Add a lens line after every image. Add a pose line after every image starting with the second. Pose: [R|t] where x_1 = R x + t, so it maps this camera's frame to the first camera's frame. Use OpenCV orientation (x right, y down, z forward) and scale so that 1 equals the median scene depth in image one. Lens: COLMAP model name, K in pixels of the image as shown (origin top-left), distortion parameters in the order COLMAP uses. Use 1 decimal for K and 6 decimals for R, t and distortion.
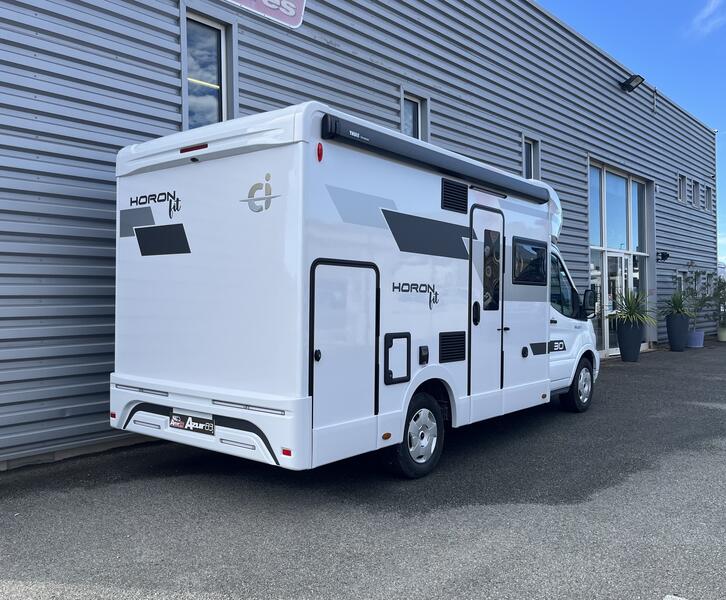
lens RADIAL K [[687.7, 0, 361.1], [0, 687.7, 299.5], [0, 0, 1]] dist [0.024782, 0.000000]
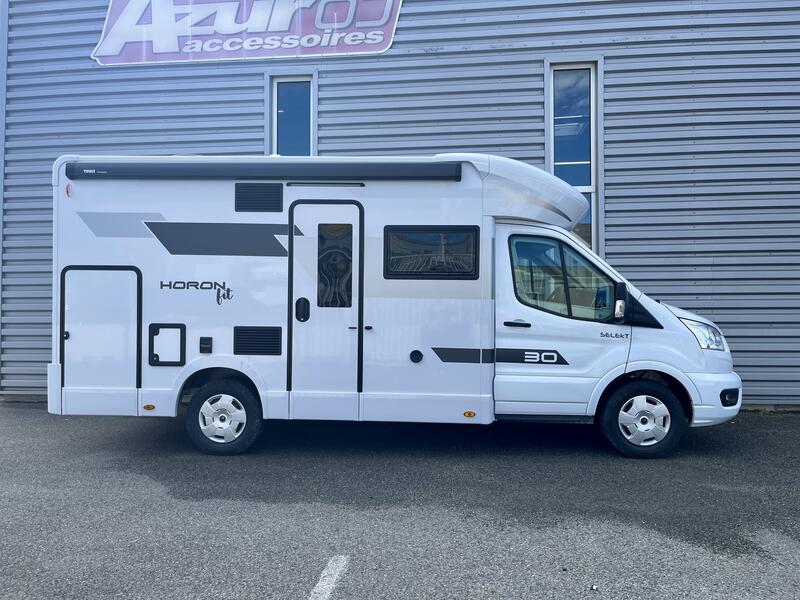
lens RADIAL K [[628.9, 0, 403.6], [0, 628.9, 296.5], [0, 0, 1]] dist [0.024094, -0.018469]
pose [[0.554078, -0.005159, -0.832449, 0.758015], [-0.001935, 0.999970, -0.007485, 0.005757], [0.832463, 0.005758, 0.554051, 0.467903]]
